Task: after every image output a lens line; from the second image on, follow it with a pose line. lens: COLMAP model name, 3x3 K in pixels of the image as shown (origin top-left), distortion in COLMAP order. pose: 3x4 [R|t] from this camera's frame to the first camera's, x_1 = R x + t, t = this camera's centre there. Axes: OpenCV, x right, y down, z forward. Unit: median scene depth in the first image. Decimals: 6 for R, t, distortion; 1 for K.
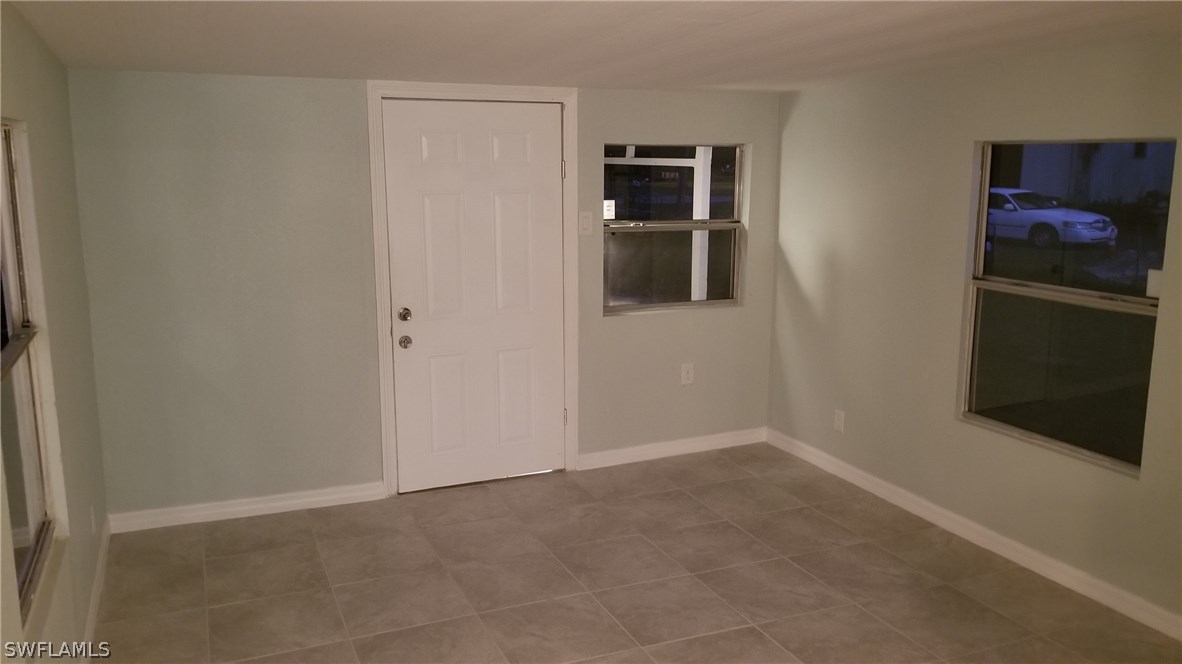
lens RADIAL K [[919.1, 0, 585.8], [0, 919.1, 325.8], [0, 0, 1]] dist [0.083012, -0.141493]
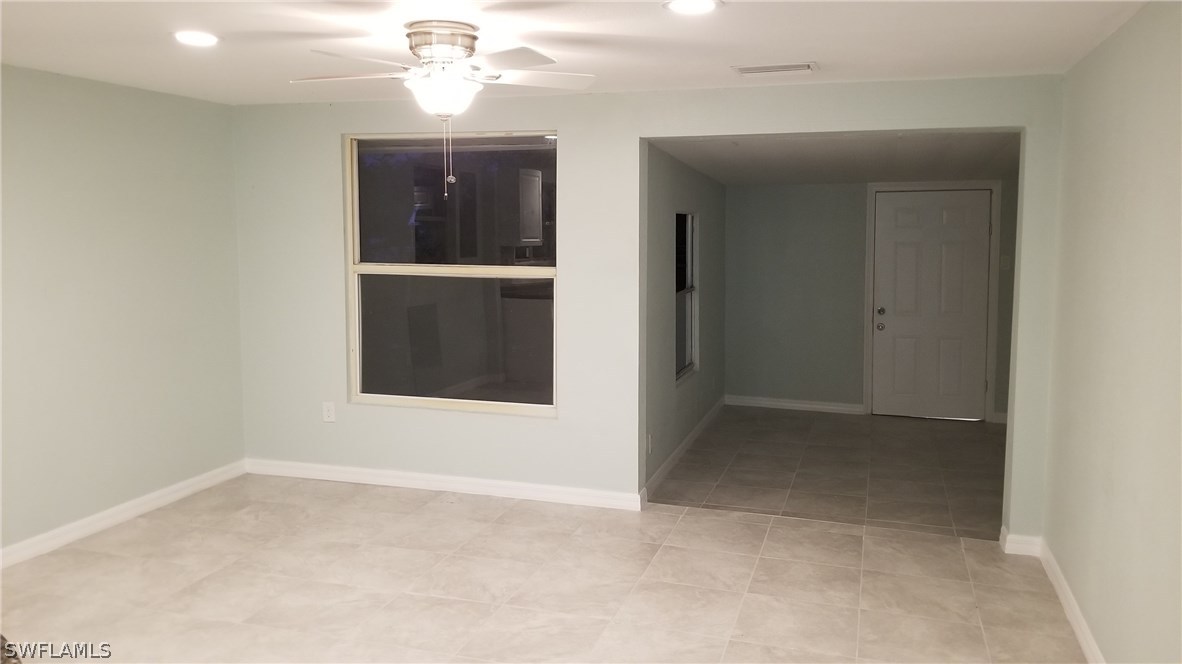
lens RADIAL K [[919.1, 0, 592.0], [0, 919.1, 329.2], [0, 0, 1]] dist [0.083012, -0.141493]
pose [[0.755899, 0.060437, -0.651893, 0.548288], [-0.107911, 0.993612, -0.033009, 0.141141], [0.645734, 0.095298, 0.757592, -0.710210]]
